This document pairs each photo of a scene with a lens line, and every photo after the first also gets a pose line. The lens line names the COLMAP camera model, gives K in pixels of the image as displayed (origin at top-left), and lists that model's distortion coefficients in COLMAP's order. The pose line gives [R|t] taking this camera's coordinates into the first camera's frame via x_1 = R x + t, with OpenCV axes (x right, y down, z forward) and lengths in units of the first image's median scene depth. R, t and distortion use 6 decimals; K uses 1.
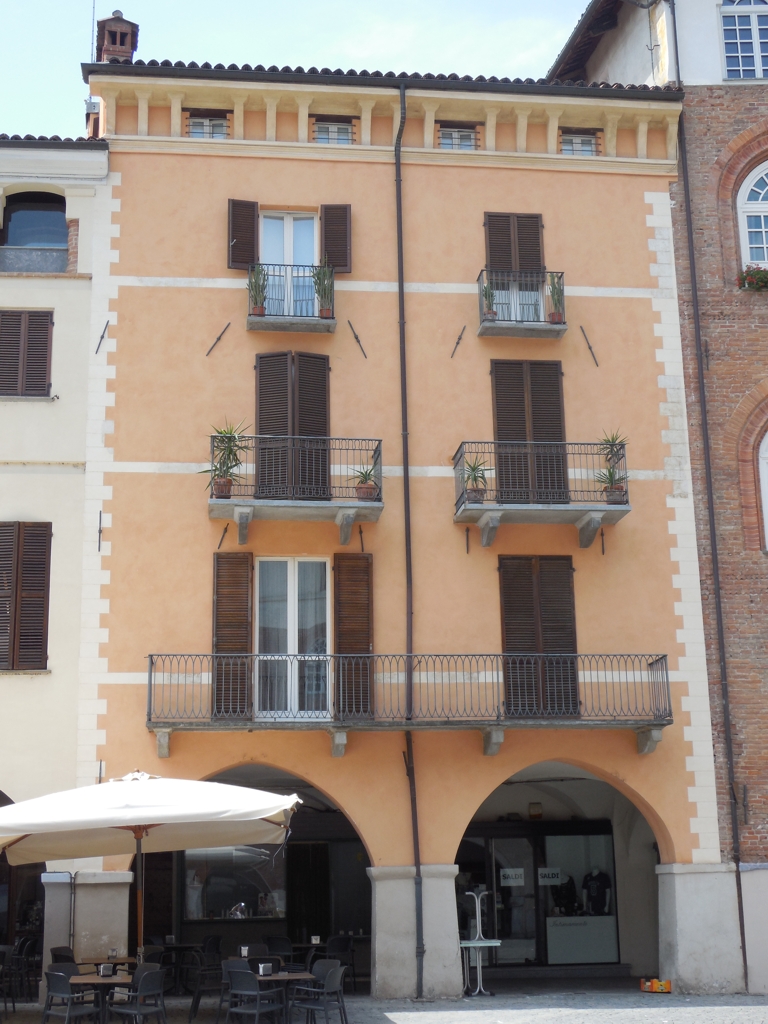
lens RADIAL K [[1465.4, 0, 383.9], [0, 1465.4, 537.6], [0, 0, 1]] dist [-0.025023, 0.057964]
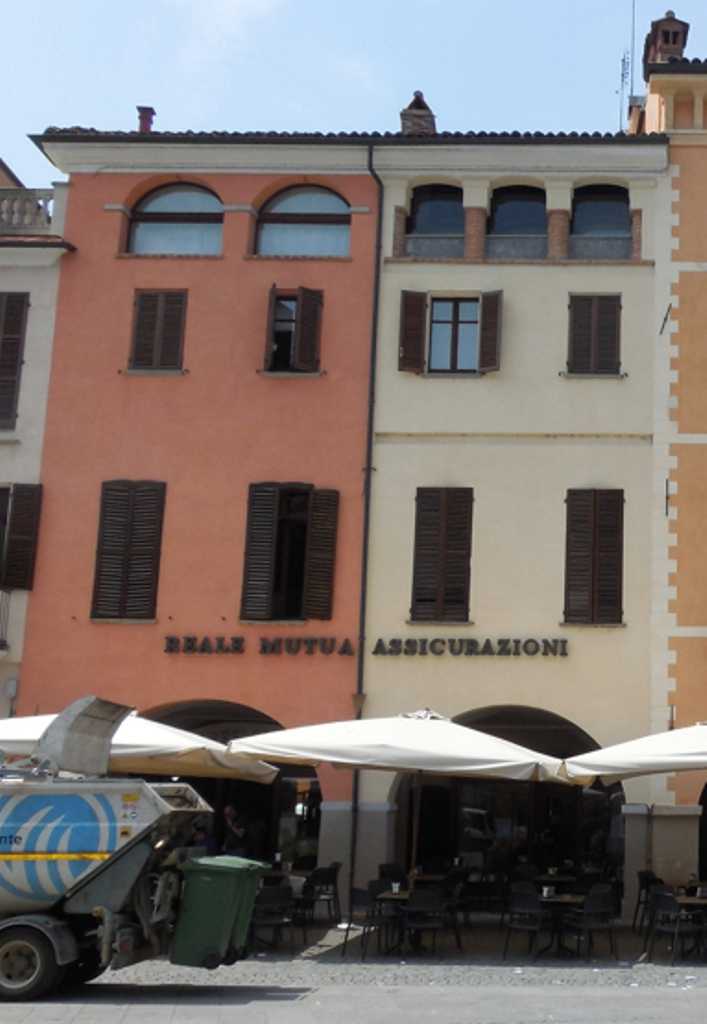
lens RADIAL K [[1338.1, 0, 353.7], [0, 1338.1, 578.2], [0, 0, 1]] dist [-0.019299, 0.060603]
pose [[0.993620, 0.010023, -0.112338, -0.307683], [-0.003550, 0.998329, 0.057671, -0.001031], [0.112728, -0.056904, 0.991995, -0.022670]]
